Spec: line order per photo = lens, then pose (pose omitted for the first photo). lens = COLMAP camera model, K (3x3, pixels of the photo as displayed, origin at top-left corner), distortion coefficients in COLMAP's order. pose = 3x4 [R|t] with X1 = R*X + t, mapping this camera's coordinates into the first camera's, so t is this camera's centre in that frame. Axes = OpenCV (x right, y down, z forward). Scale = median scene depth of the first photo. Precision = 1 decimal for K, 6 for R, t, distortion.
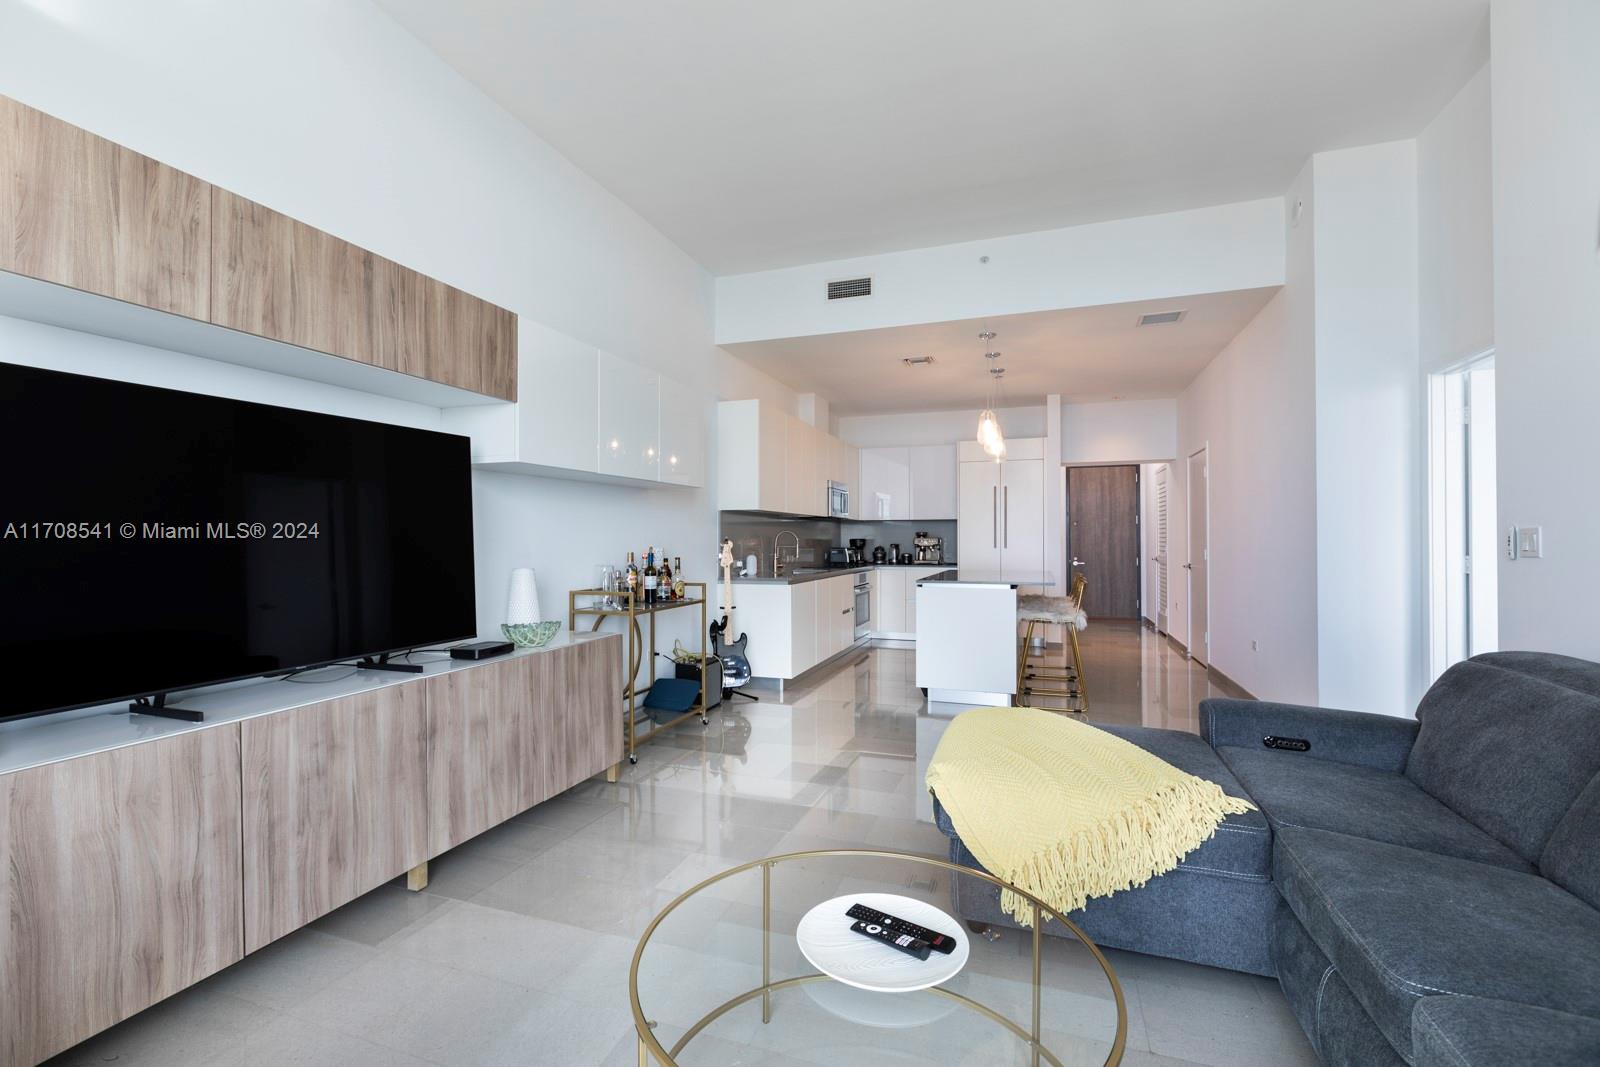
lens RADIAL K [[719.5, 0, 800.0], [0, 719.5, 533.5], [0, 0, 1]] dist [-0.000550, -0.000785]
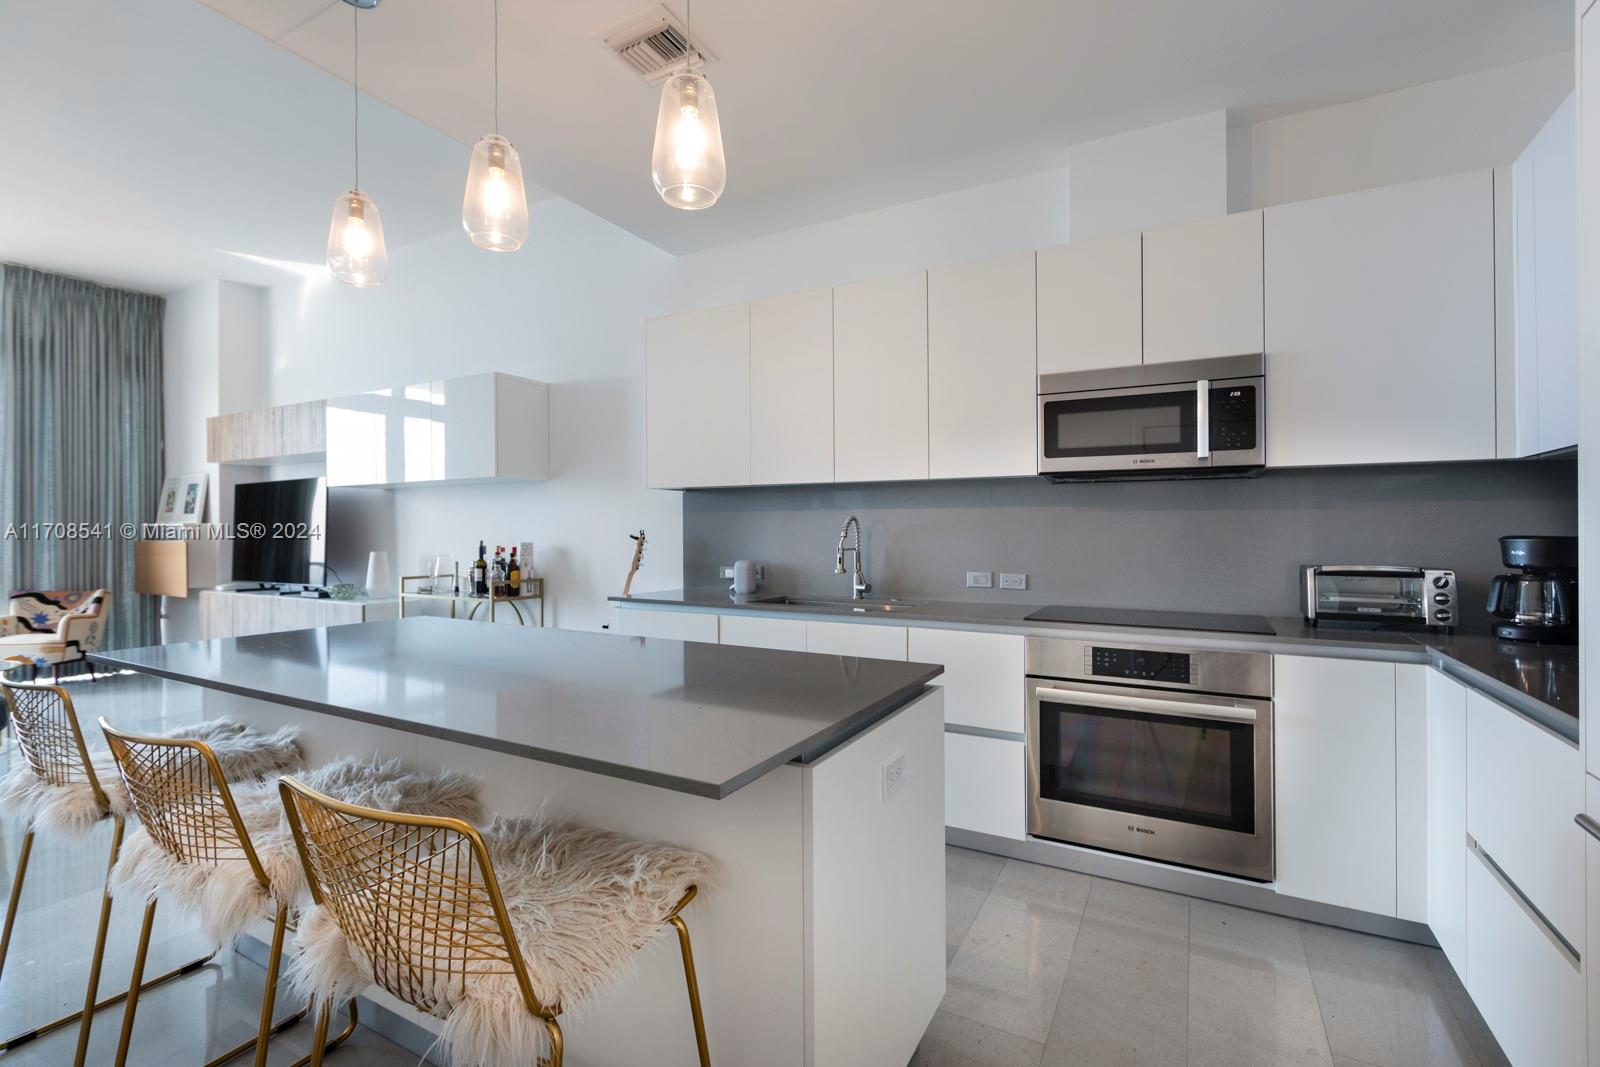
lens RADIAL K [[719.5, 0, 800.0], [0, 719.5, 533.5], [0, 0, 1]] dist [-0.000550, -0.000785]
pose [[-0.168062, 0.007687, -0.985746, 1.260887], [0.005770, 0.999960, 0.006814, 0.003855], [0.985760, -0.004542, -0.168100, 2.761105]]
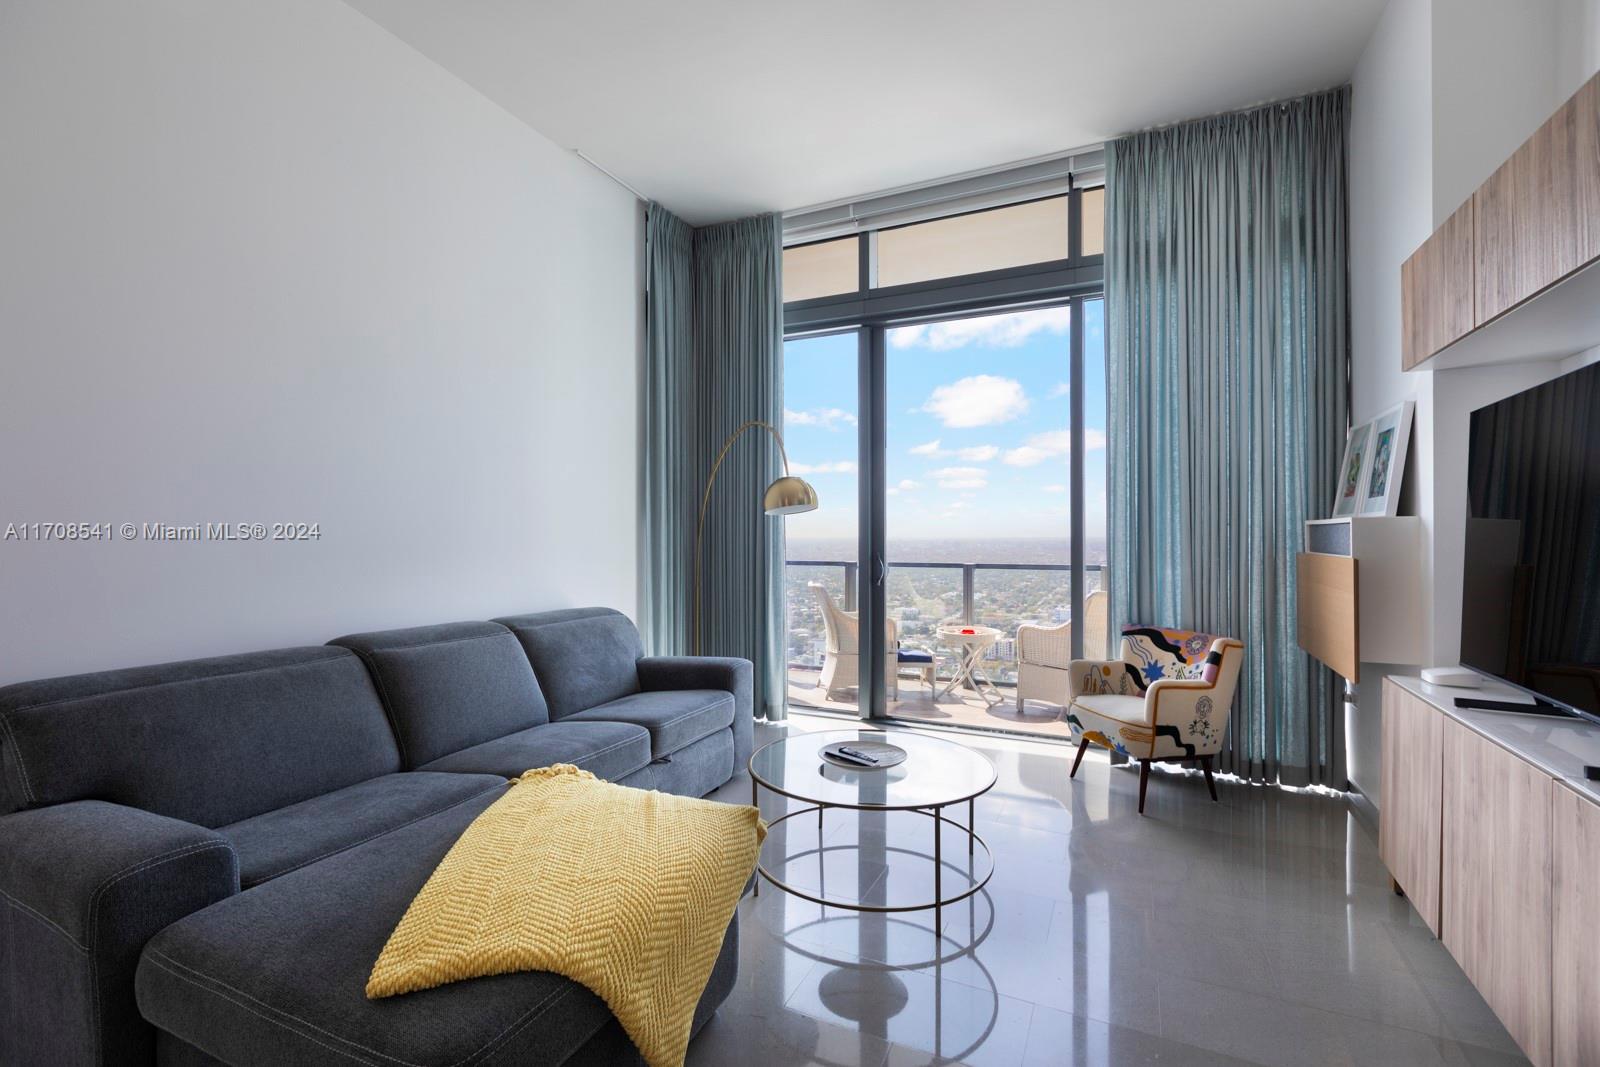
lens RADIAL K [[707.8, 0, 786.5], [0, 707.8, 534.1], [0, 0, 1]] dist [-0.000716, -0.000703]
pose [[-0.992345, 0.006094, 0.123349, 0.024408], [0.005371, 0.999966, -0.006199, 0.002779], [-0.123383, -0.005489, -0.992344, 1.556580]]
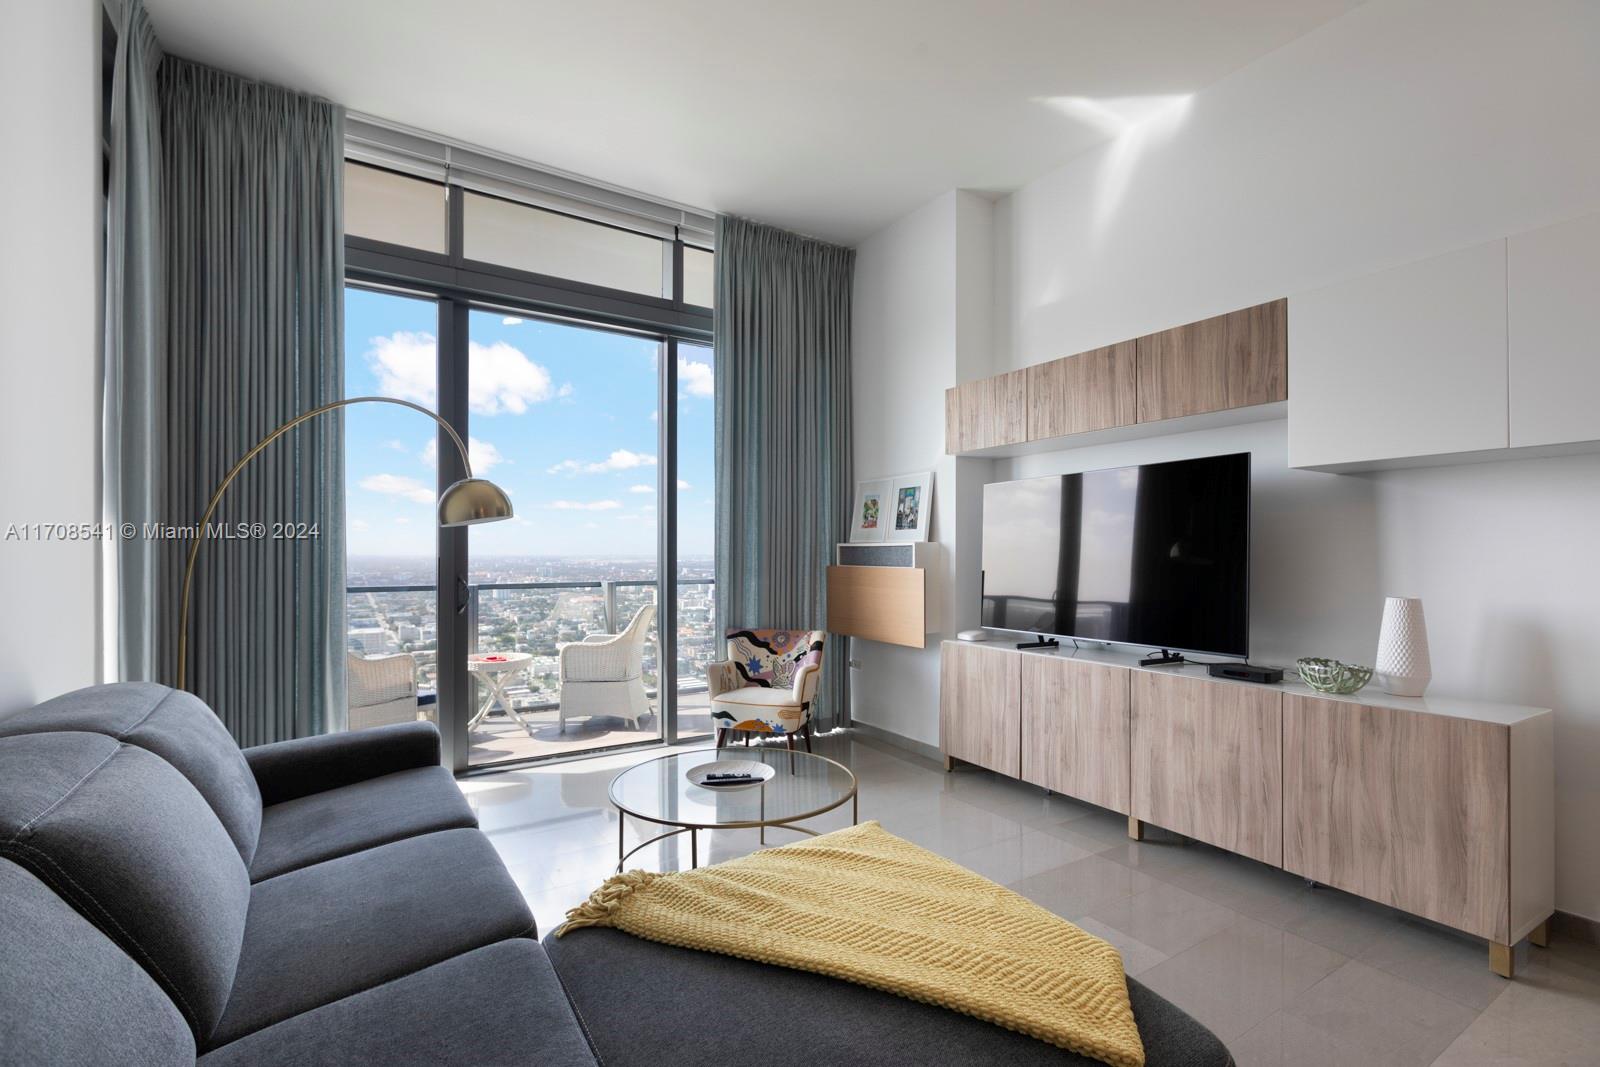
lens RADIAL K [[723.1, 0, 796.9], [0, 723.1, 551.7], [0, 0, 1]] dist [0.001053, -0.000087]
pose [[-0.629354, 0.003083, -0.777113, 0.762740], [0.006124, 0.999981, -0.000992, -0.002349], [0.777095, -0.005383, -0.629361, 1.265533]]
